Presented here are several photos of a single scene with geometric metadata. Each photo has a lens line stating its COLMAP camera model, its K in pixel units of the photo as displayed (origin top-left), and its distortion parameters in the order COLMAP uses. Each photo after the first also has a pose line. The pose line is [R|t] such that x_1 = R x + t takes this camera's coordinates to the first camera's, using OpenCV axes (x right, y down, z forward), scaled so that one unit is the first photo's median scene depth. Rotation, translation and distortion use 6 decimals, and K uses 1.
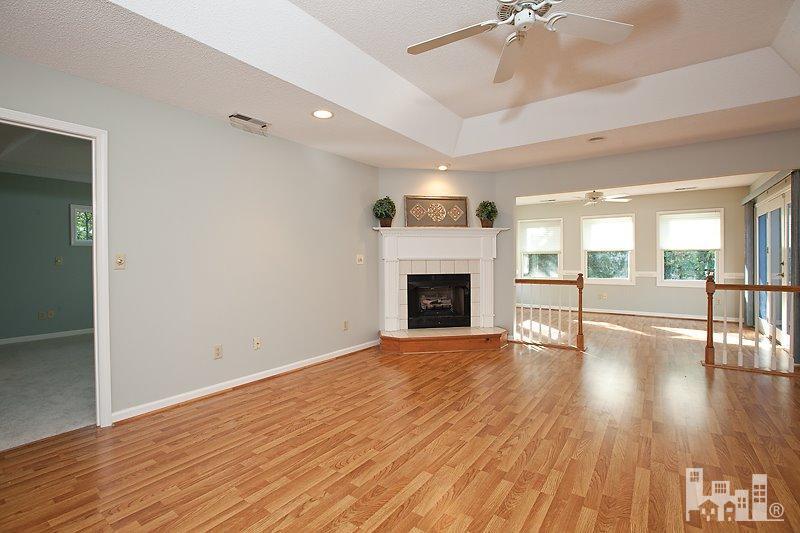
lens RADIAL K [[365.2, 0, 396.8], [0, 365.2, 261.8], [0, 0, 1]] dist [-0.028425, 0.003343]
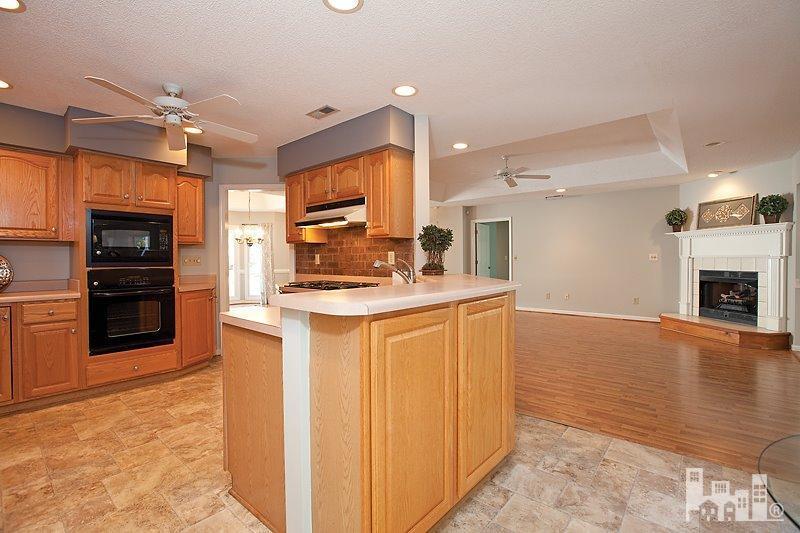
lens RADIAL K [[365.2, 0, 401.8], [0, 365.2, 266.3], [0, 0, 1]] dist [-0.028425, 0.003343]
pose [[-0.062294, 0.029450, -0.997623, 1.267564], [0.009174, 0.999539, 0.028933, -0.019244], [0.998016, -0.007350, -0.062536, 0.106354]]
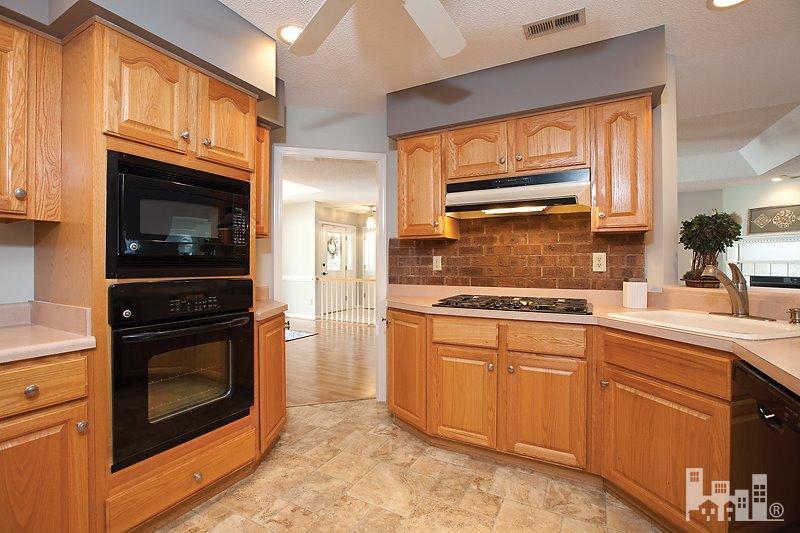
lens RADIAL K [[365.2, 0, 401.9], [0, 365.2, 267.2], [0, 0, 1]] dist [-0.028425, 0.003343]
pose [[0.151659, 0.020260, -0.988225, 1.001304], [0.003022, 0.999776, 0.020960, -0.018860], [0.988428, -0.006165, 0.151564, -0.284141]]
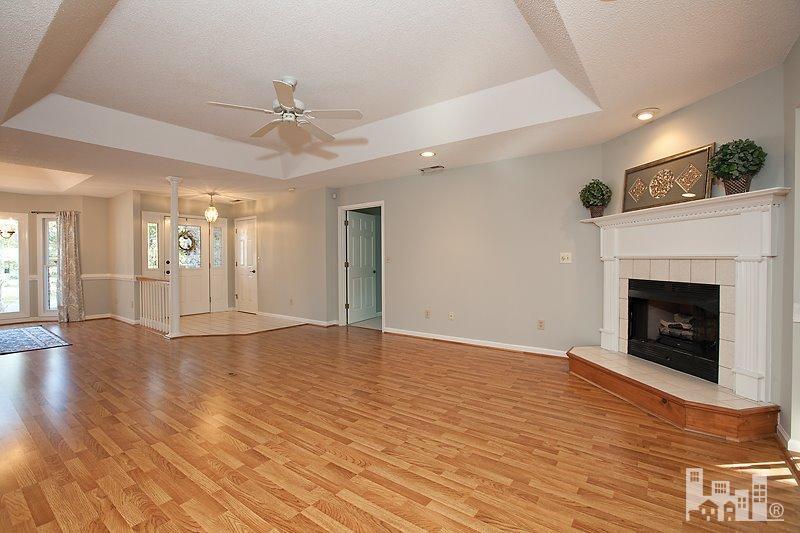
lens RADIAL K [[365.2, 0, 399.9], [0, 365.2, 264.9], [0, 0, 1]] dist [-0.028425, 0.003343]
pose [[-0.009526, 0.024302, -0.999659, 0.754965], [0.007698, 0.999677, 0.024229, -0.013237], [0.999925, -0.007464, -0.009710, 0.561136]]
